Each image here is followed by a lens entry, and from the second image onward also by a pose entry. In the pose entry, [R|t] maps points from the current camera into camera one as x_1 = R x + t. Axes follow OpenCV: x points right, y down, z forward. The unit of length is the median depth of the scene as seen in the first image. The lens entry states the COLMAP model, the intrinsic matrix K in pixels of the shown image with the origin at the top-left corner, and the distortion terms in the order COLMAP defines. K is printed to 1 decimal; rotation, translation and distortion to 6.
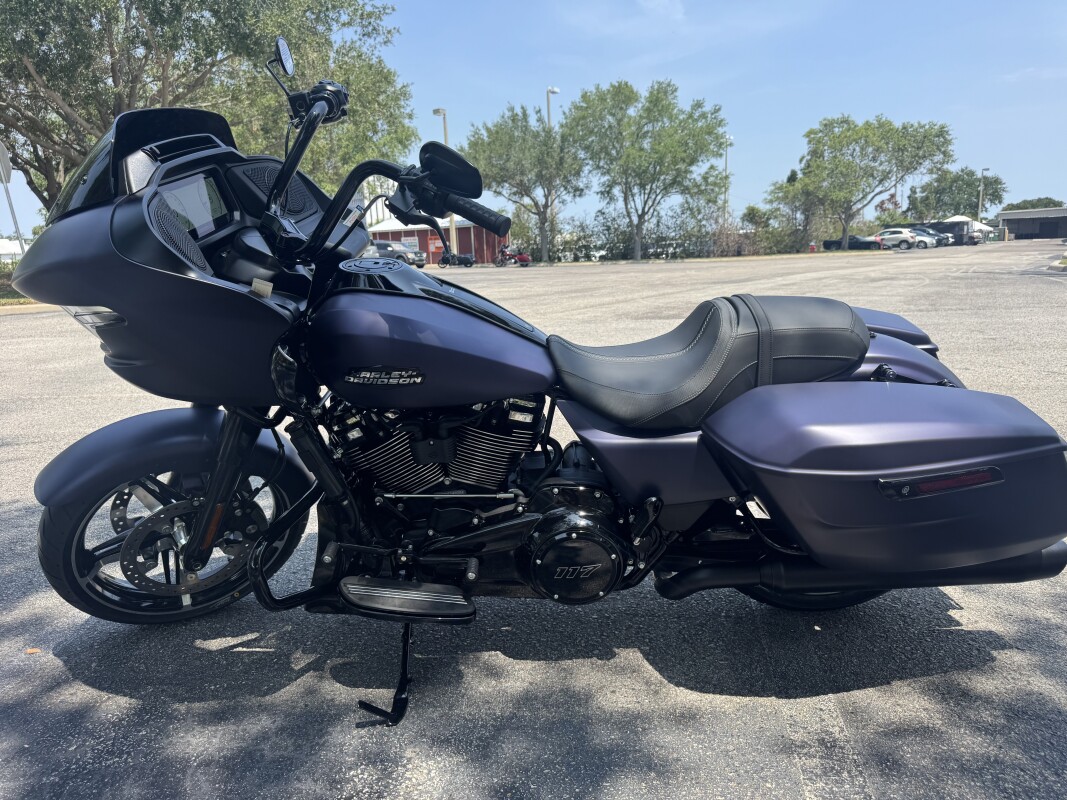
lens RADIAL K [[758.4, 0, 550.5], [0, 758.4, 392.4], [0, 0, 1]] dist [0.001935, -0.019272]
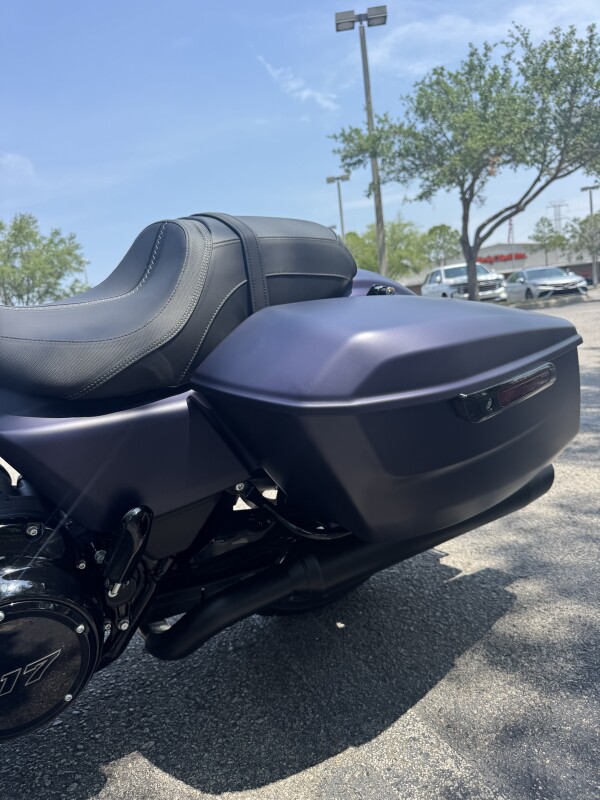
lens RADIAL K [[568.6, 0, 293.7], [0, 568.6, 402.3], [0, 0, 1]] dist [0.001935, -0.019272]
pose [[0.846006, -0.143238, 0.513572, 0.021189], [0.184698, 0.982329, -0.030277, 0.083229], [-0.500160, 0.120470, 0.857512, 0.488351]]
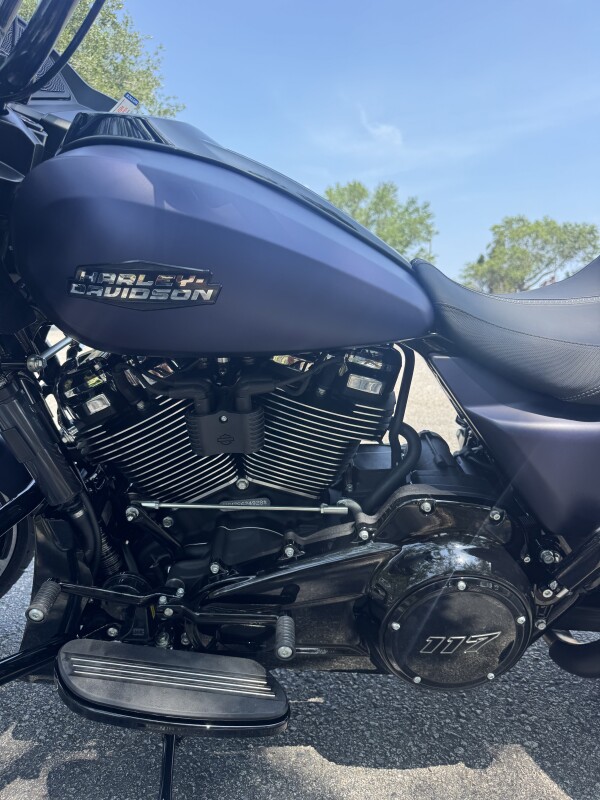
lens RADIAL K [[568.6, 0, 301.8], [0, 568.6, 406.3], [0, 0, 1]] dist [0.001935, -0.019272]
pose [[0.999323, 0.032960, 0.016375, -0.095304], [-0.032653, 0.999292, -0.018684, 0.057926], [-0.016980, 0.018136, 0.999691, 0.513686]]
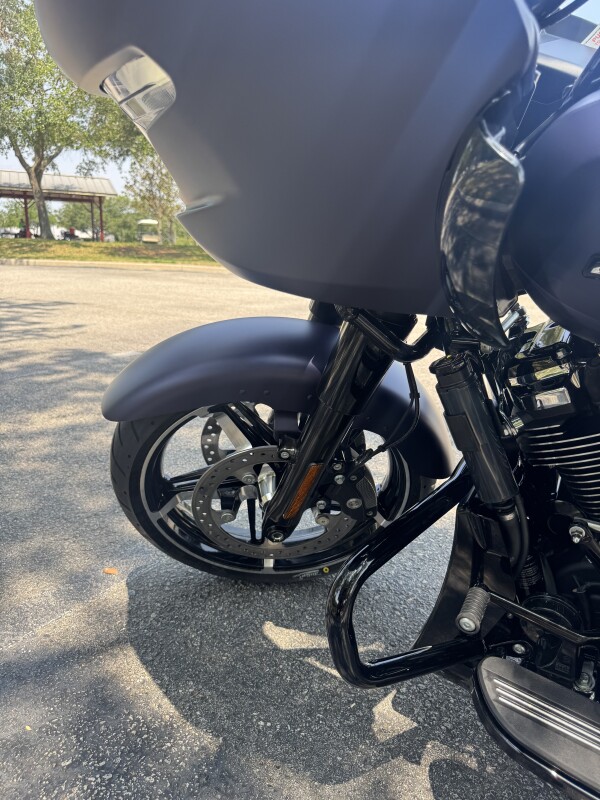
lens RADIAL K [[568.6, 0, 298.4], [0, 568.6, 398.8], [0, 0, 1]] dist [0.001935, -0.019272]
pose [[0.851925, 0.181887, -0.491062, -0.208360], [-0.147859, 0.983134, 0.107634, 0.037523], [0.502357, -0.019088, 0.864450, 0.550202]]
